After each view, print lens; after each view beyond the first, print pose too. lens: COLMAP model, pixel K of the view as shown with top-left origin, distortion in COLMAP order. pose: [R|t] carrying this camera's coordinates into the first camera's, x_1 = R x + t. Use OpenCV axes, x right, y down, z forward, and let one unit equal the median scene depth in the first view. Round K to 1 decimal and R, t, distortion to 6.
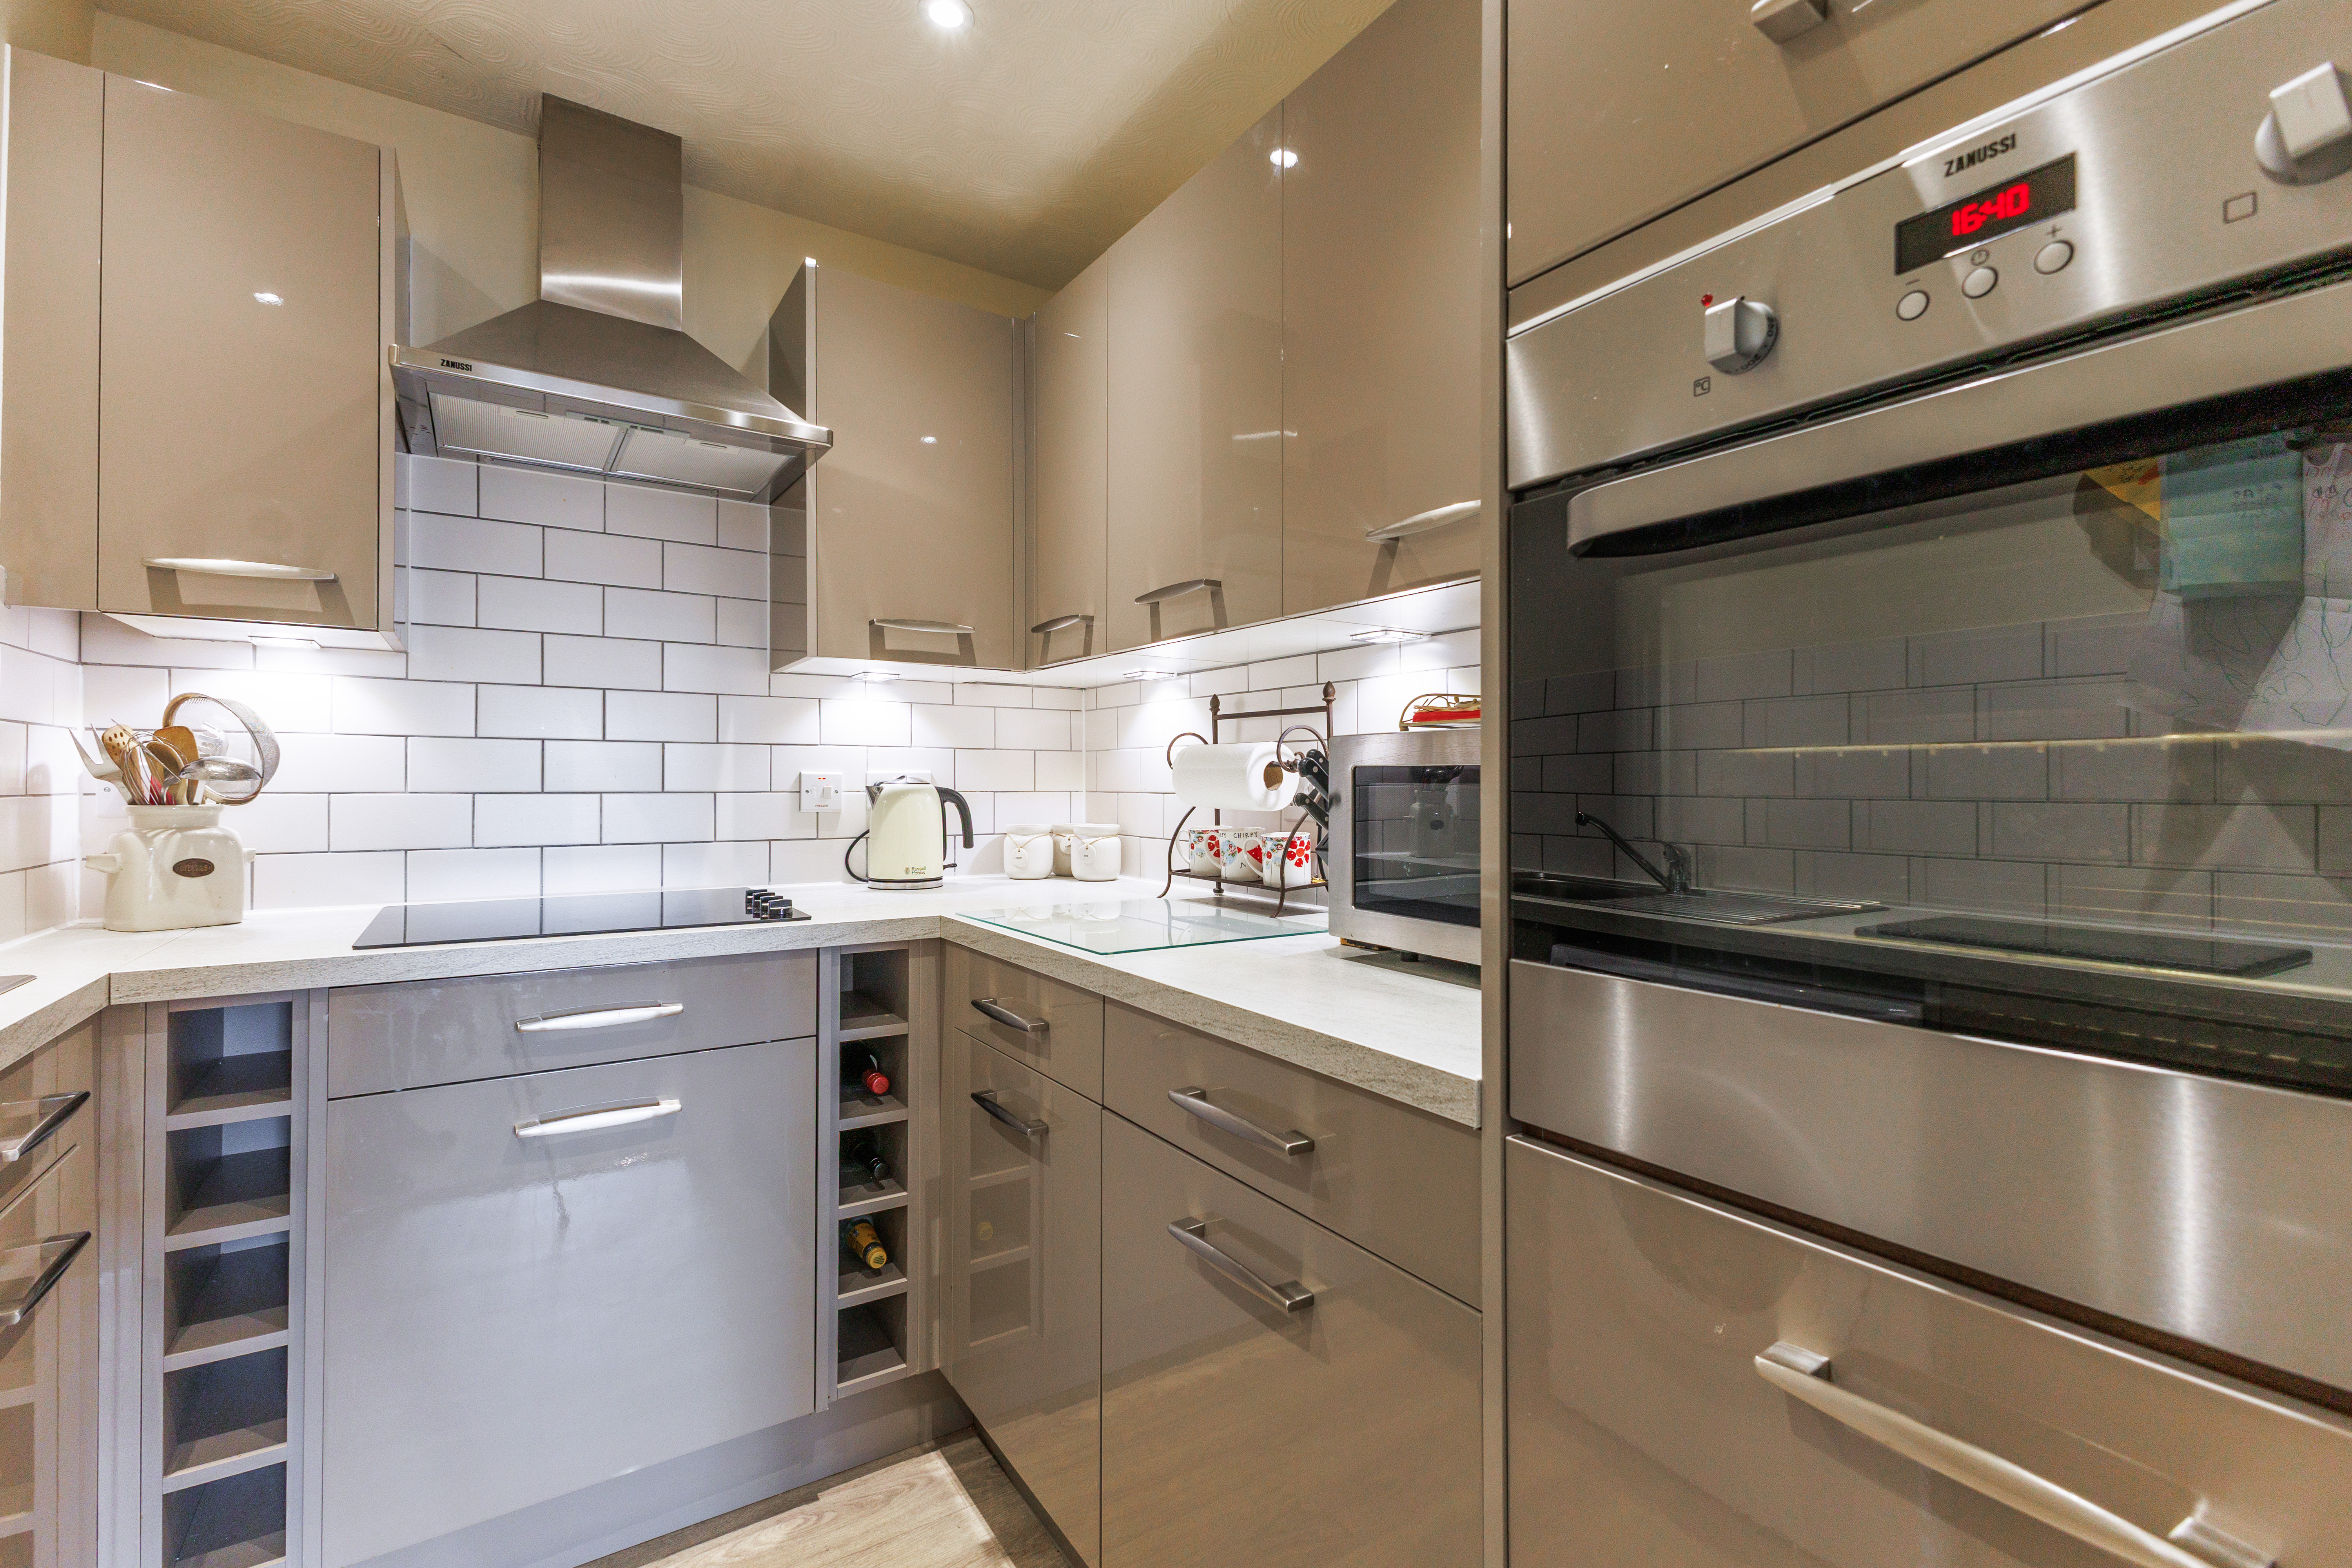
lens RADIAL K [[1057.6, 0, 1219.8], [0, 1057.6, 774.9], [0, 0, 1]] dist [0.003865, 0.000161]
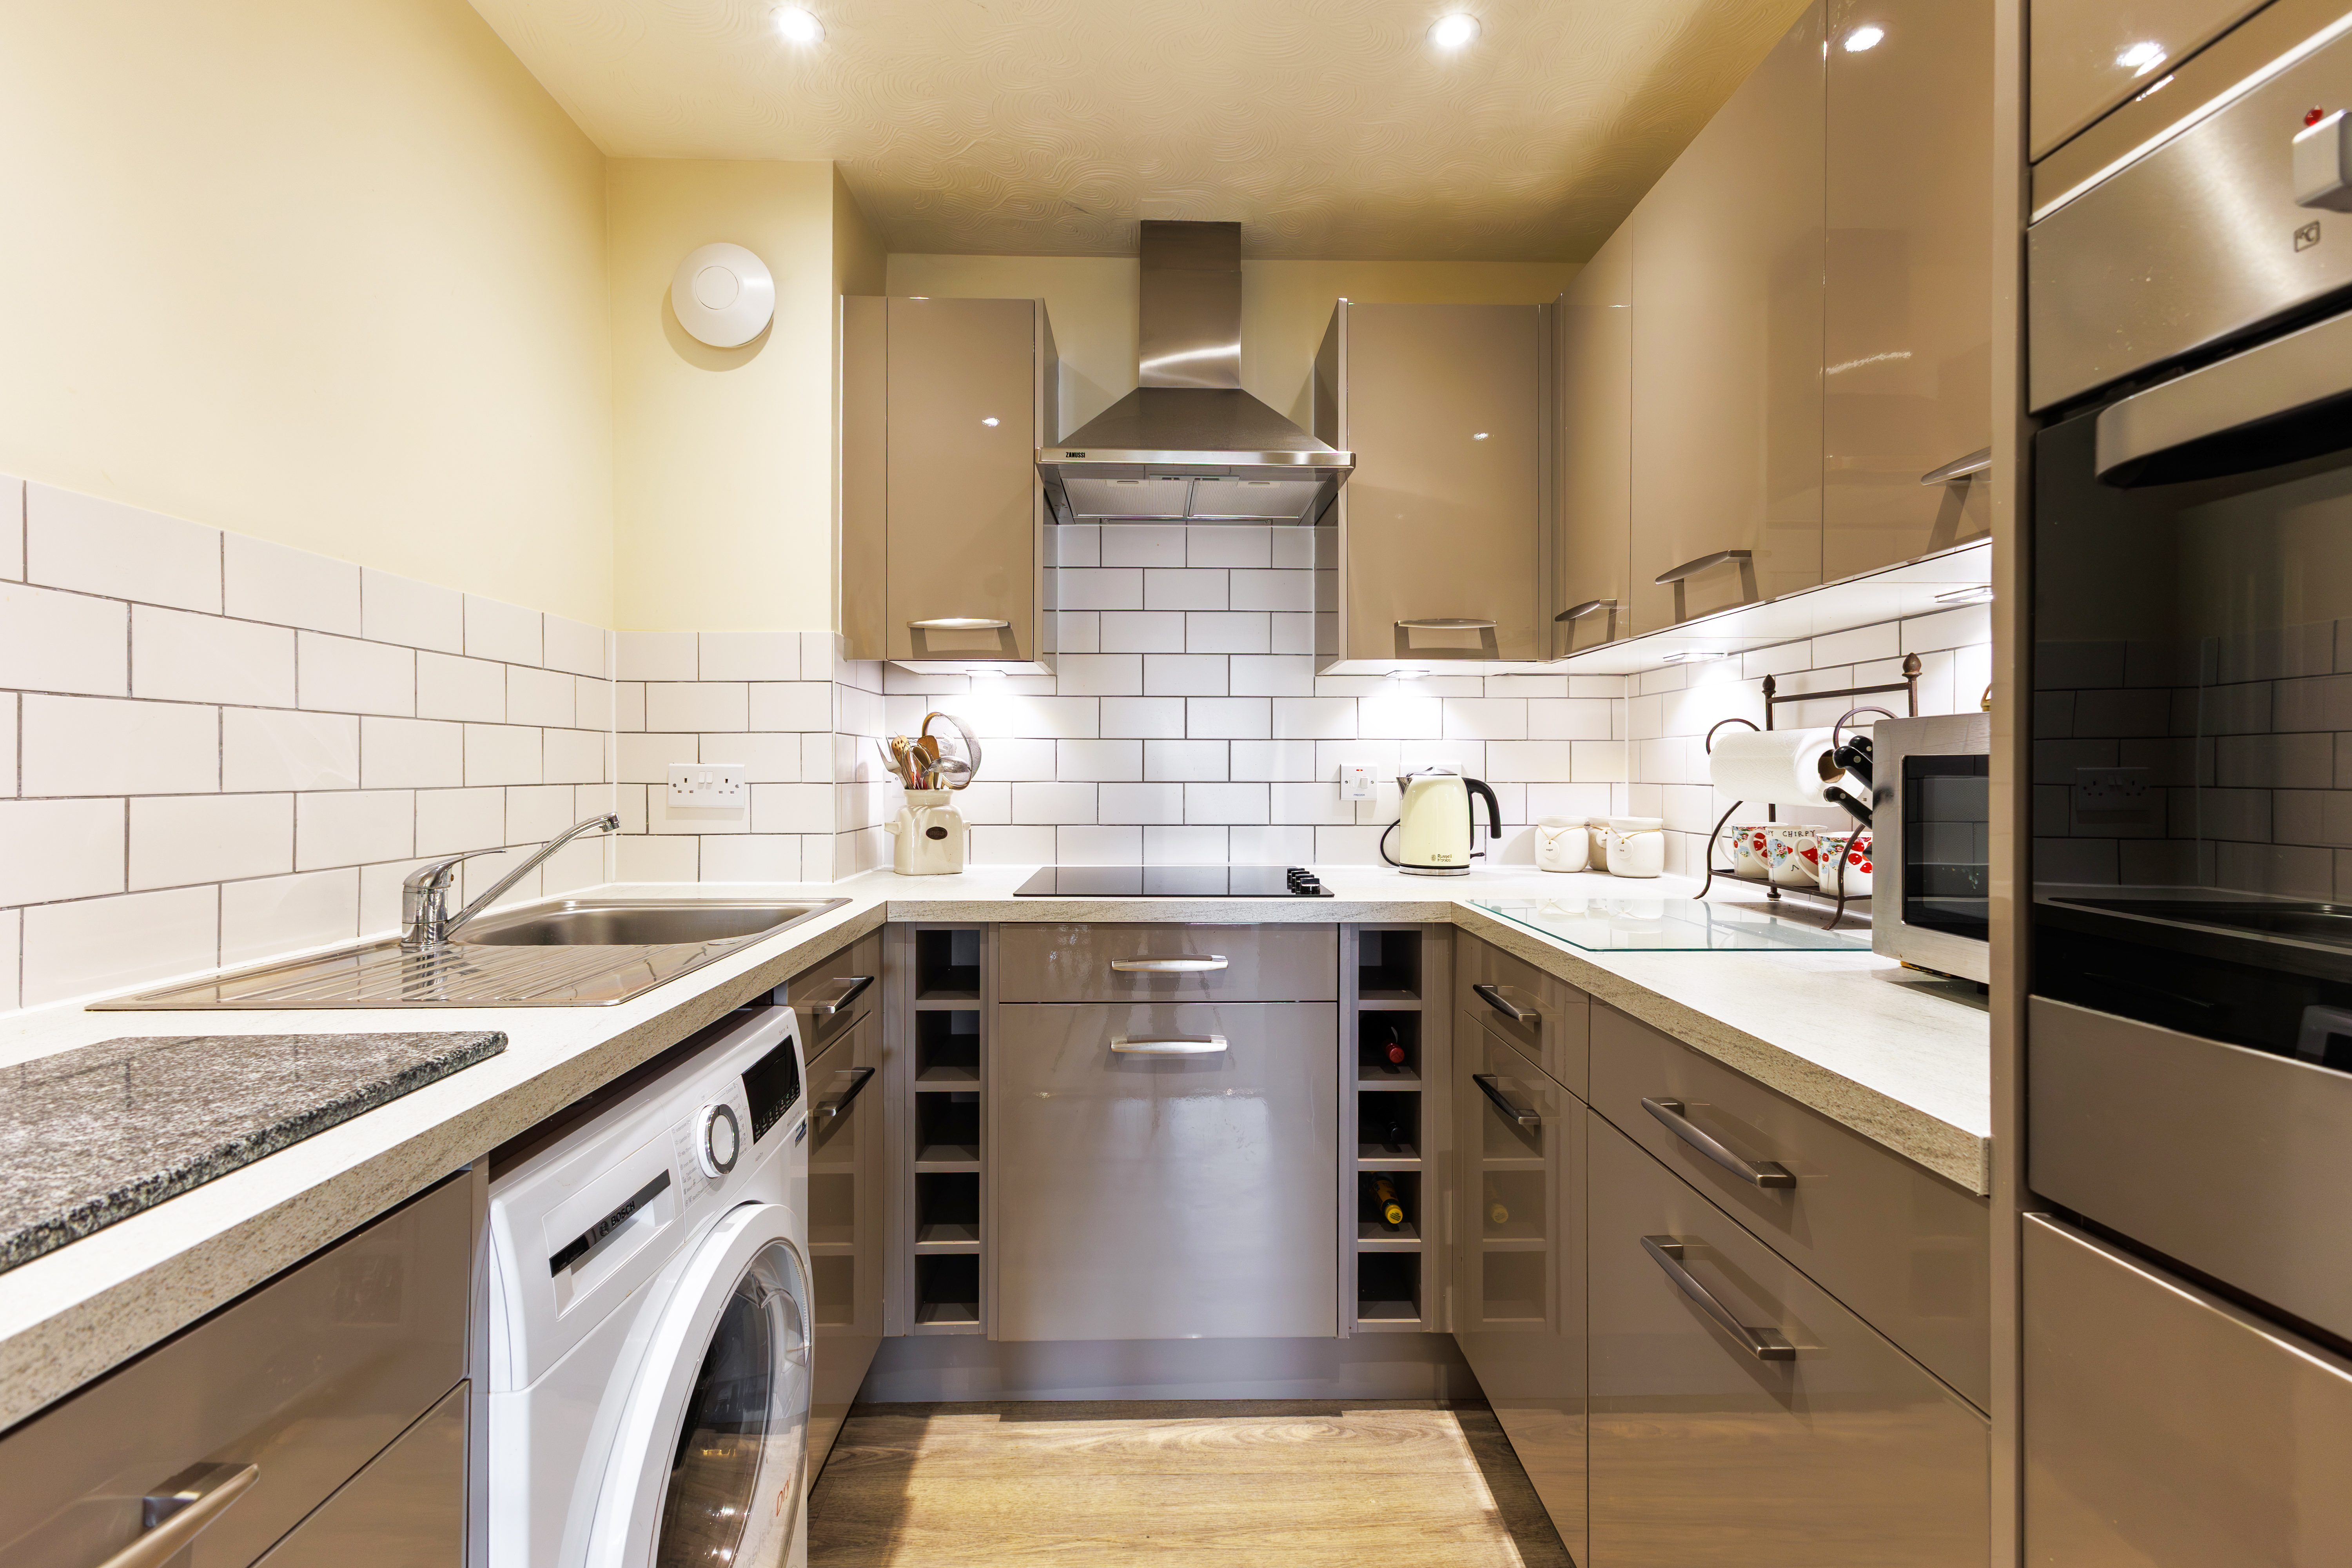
lens RADIAL K [[1046.8, 0, 1177.0], [0, 1046.8, 773.0], [0, 0, 1]] dist [0.002211, -0.000517]
pose [[0.837325, -0.000273, -0.546706, 0.072542], [0.004640, 0.999967, 0.006606, -0.001813], [0.546686, -0.008068, 0.837299, -0.012162]]
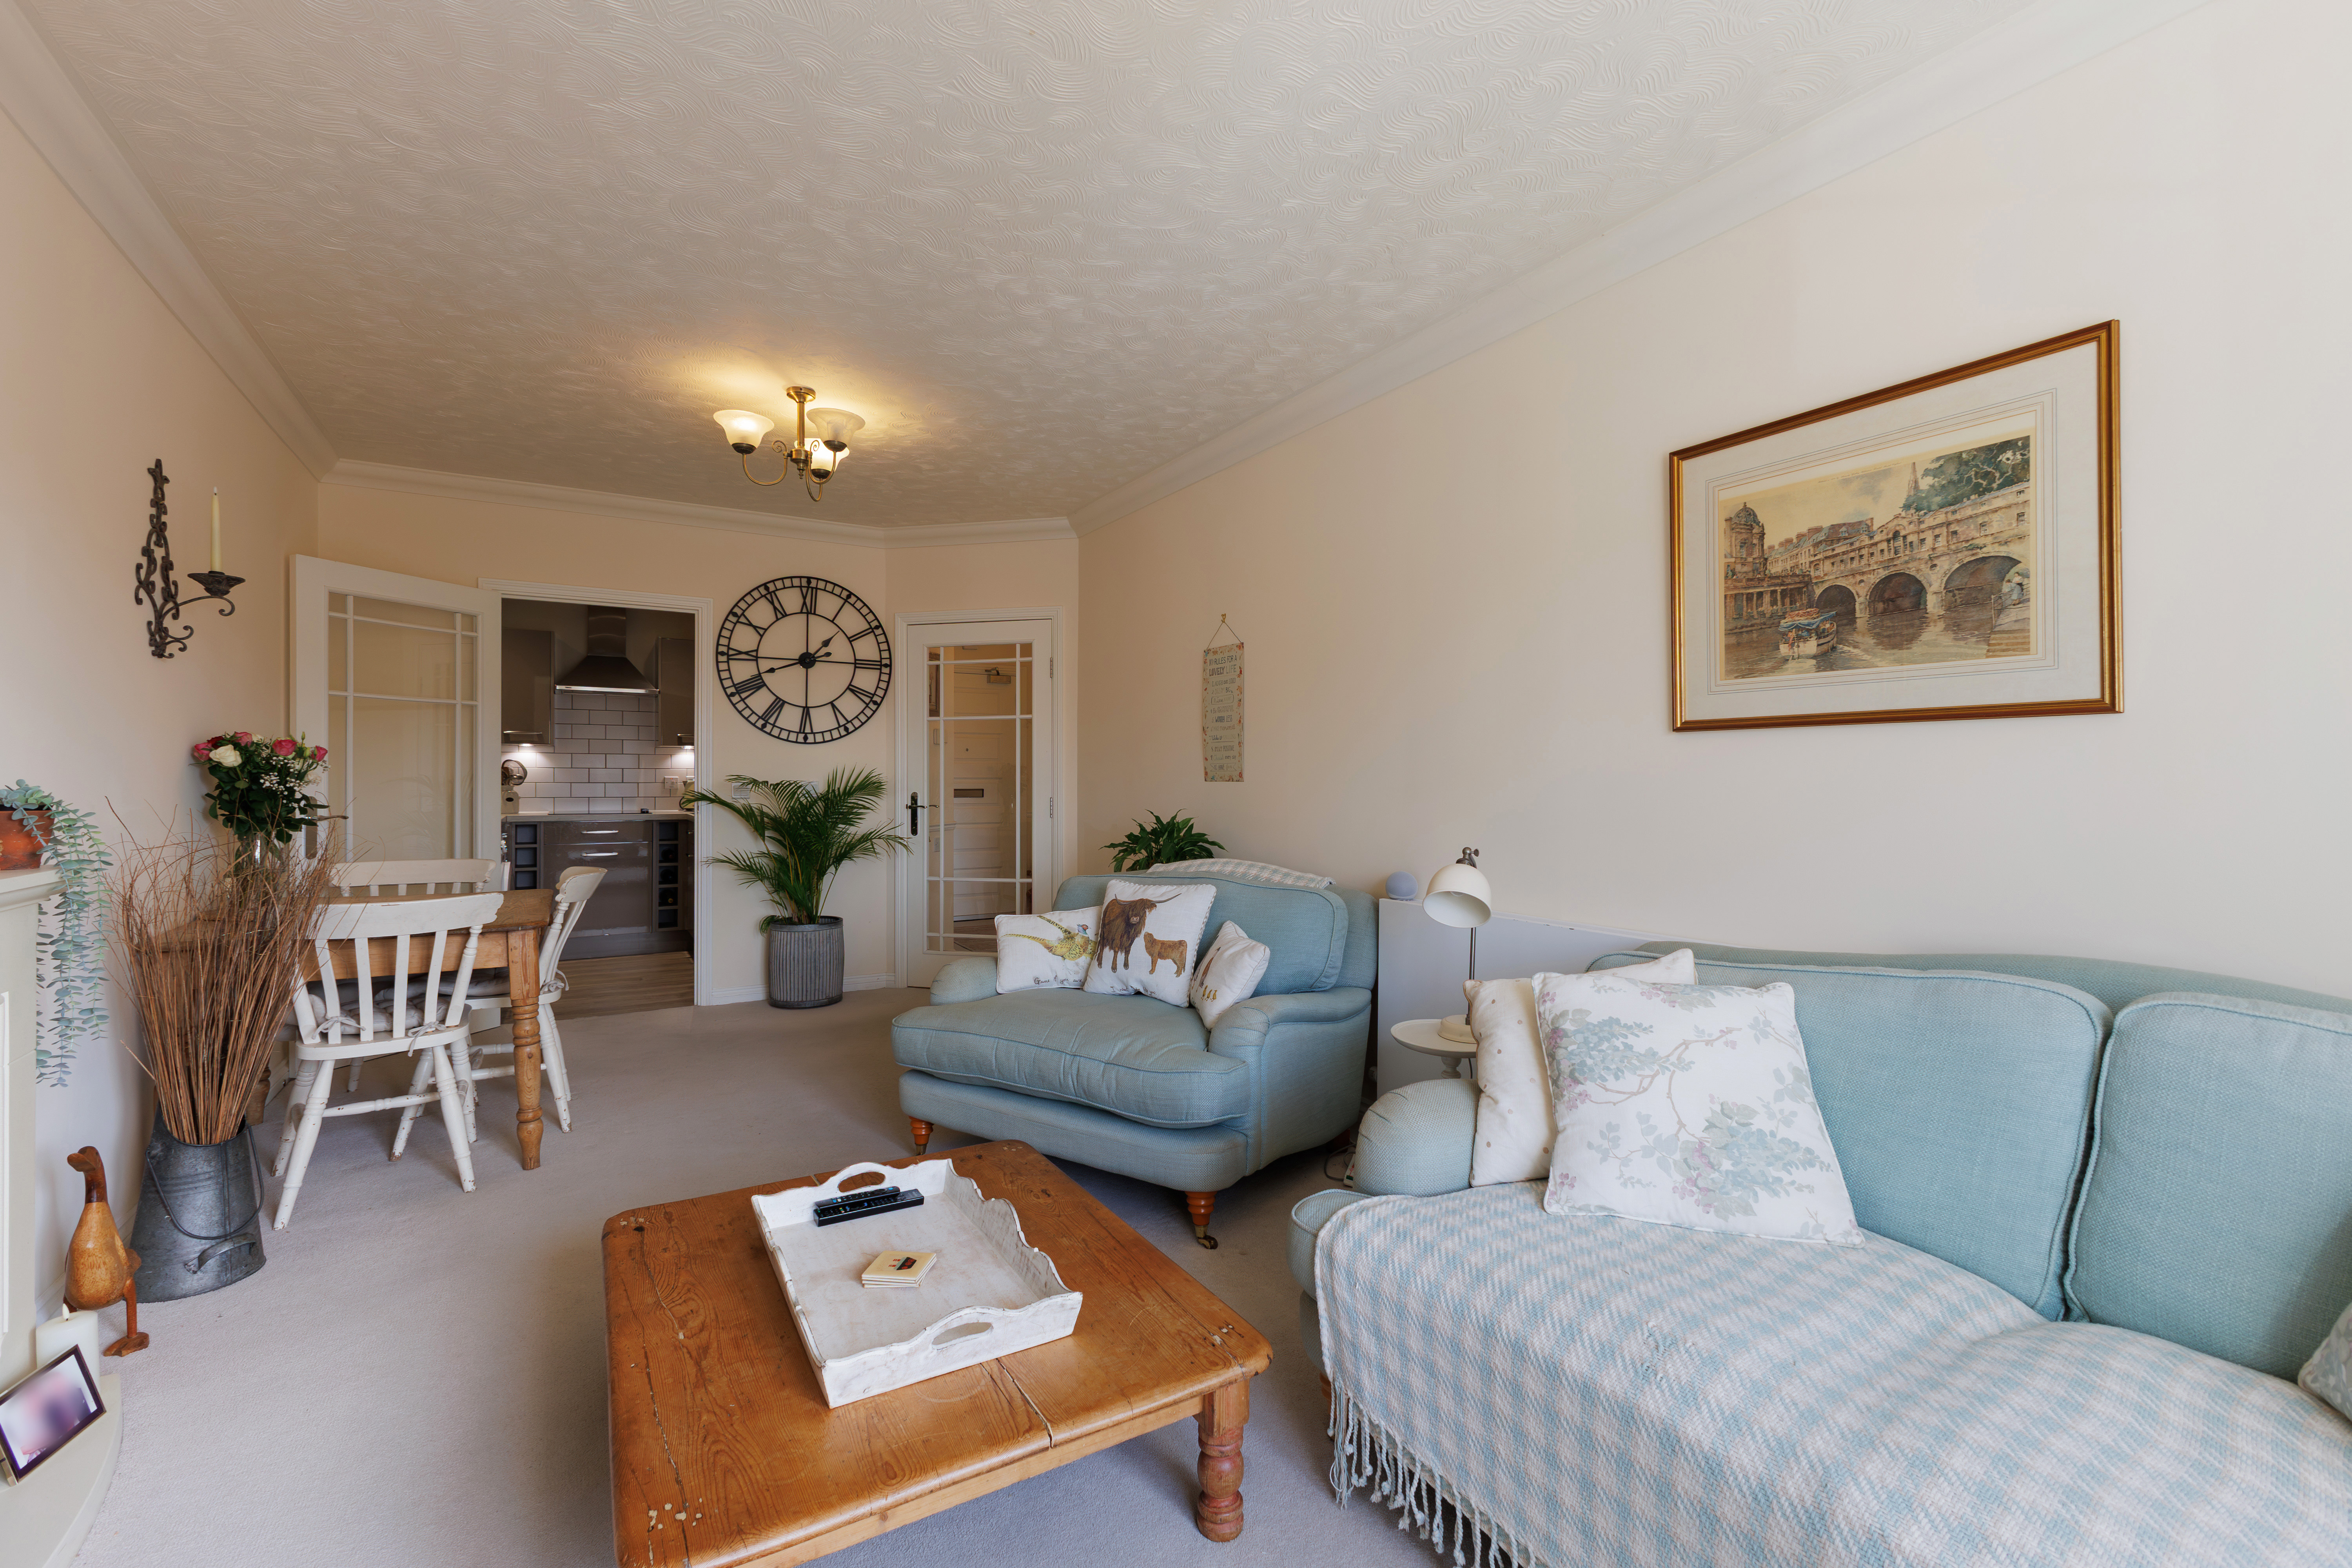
lens RADIAL K [[1019.1, 0, 1175.8], [0, 1019.1, 778.0], [0, 0, 1]] dist [0.004970, 0.000118]
pose [[0.998251, -0.000576, -0.059115, 1.676449], [0.001034, 0.999970, 0.007712, -0.025813], [0.059109, -0.007760, 0.998221, -2.519748]]
